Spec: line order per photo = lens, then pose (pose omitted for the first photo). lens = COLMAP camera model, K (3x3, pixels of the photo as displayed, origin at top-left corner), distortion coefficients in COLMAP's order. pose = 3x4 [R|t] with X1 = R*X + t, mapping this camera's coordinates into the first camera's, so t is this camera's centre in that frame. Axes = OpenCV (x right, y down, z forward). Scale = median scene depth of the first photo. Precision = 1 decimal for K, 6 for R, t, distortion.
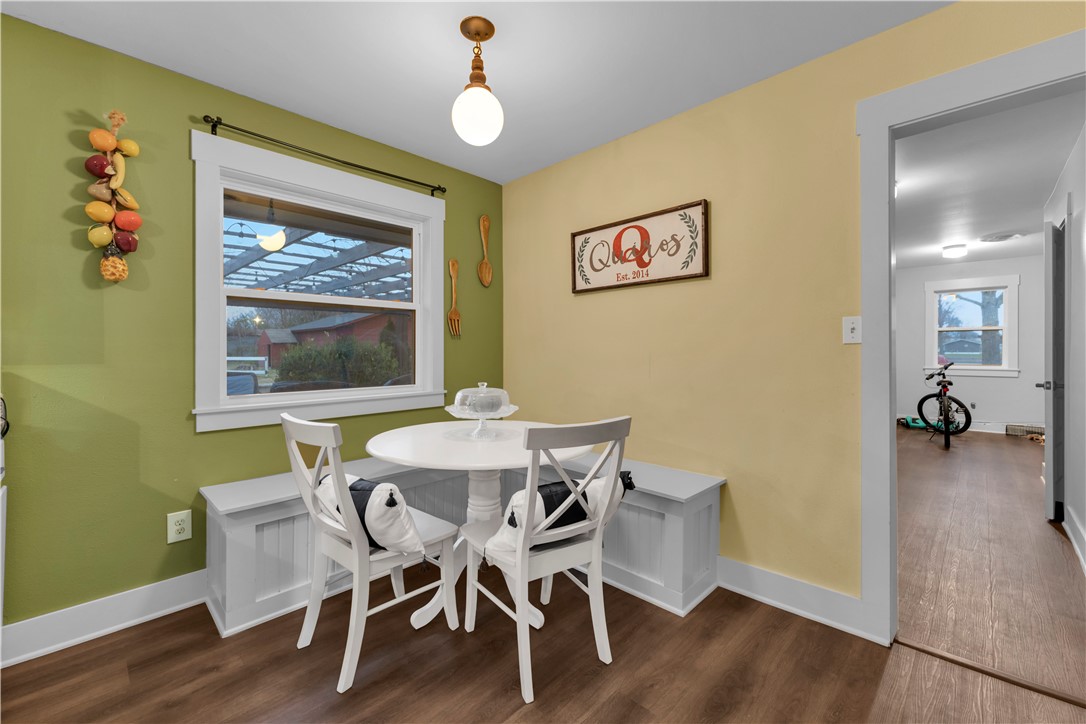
lens RADIAL K [[441.3, 0, 535.5], [0, 441.3, 356.5], [0, 0, 1]] dist [0.005914, 0.000179]
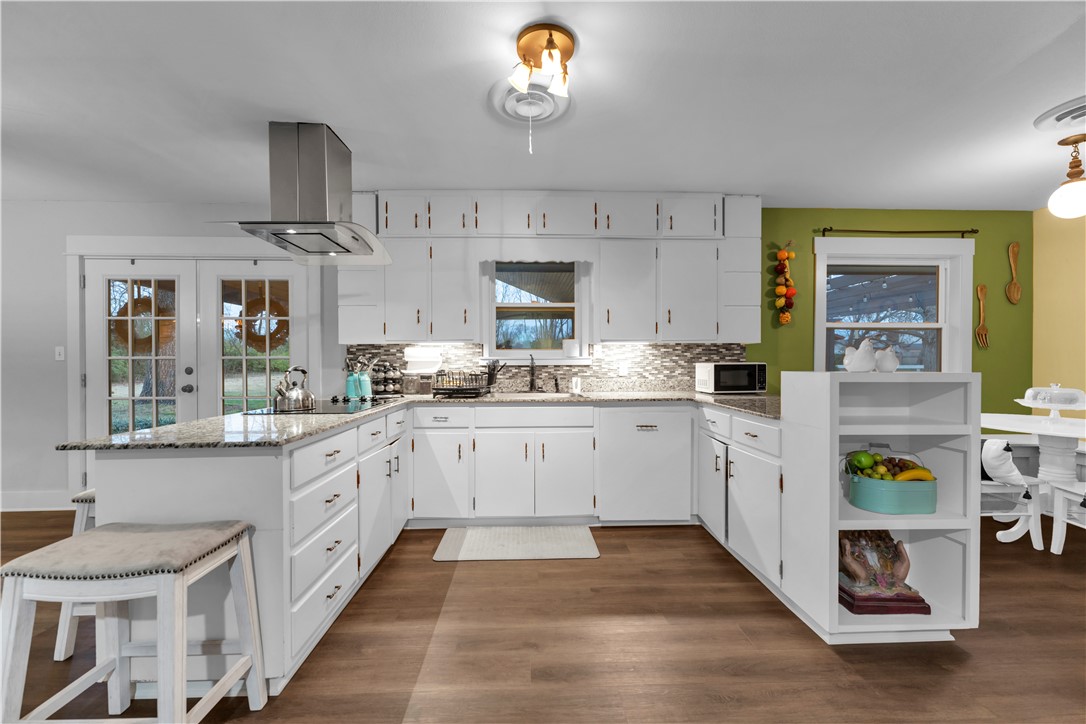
lens RADIAL K [[441.3, 0, 547.0], [0, 441.3, 362.9], [0, 0, 1]] dist [0.005914, 0.000179]
pose [[0.736522, 0.008221, -0.676364, -0.258742], [-0.009857, 0.999950, 0.001420, 0.007554], [0.676342, 0.005621, 0.736567, -0.783940]]
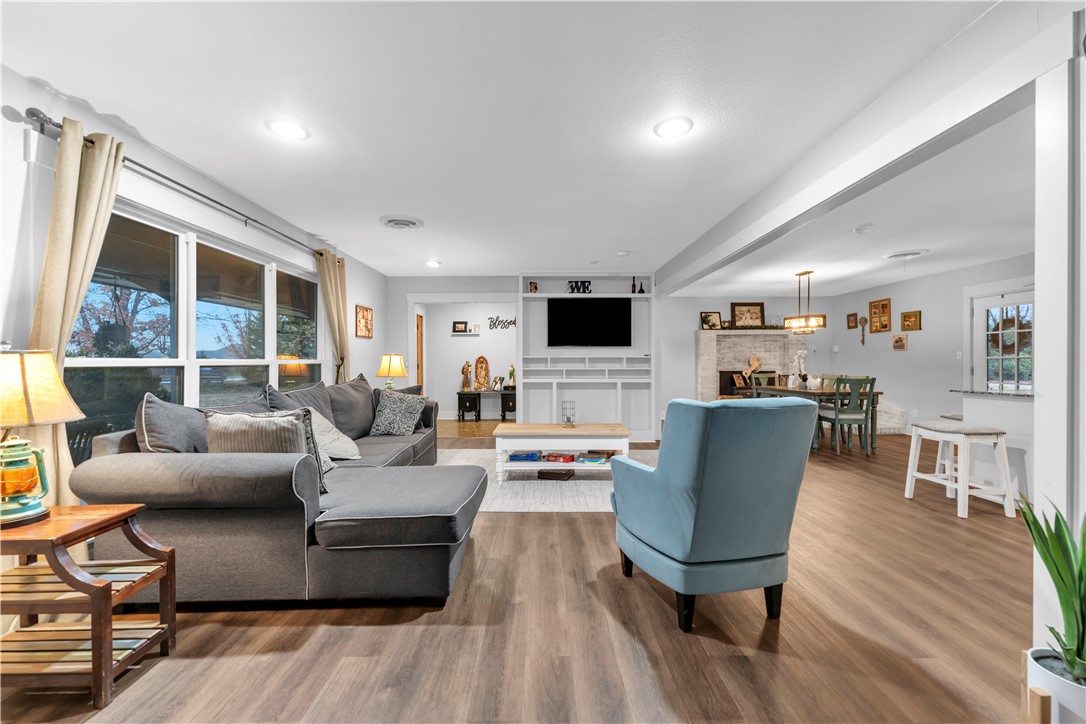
lens RADIAL K [[441.3, 0, 536.7], [0, 441.3, 363.0], [0, 0, 1]] dist [0.005914, 0.000179]
pose [[-0.709404, 0.010743, -0.704720, 0.883485], [-0.002431, 0.999841, 0.017689, 0.002472], [0.704798, 0.014262, -0.709265, -0.708329]]
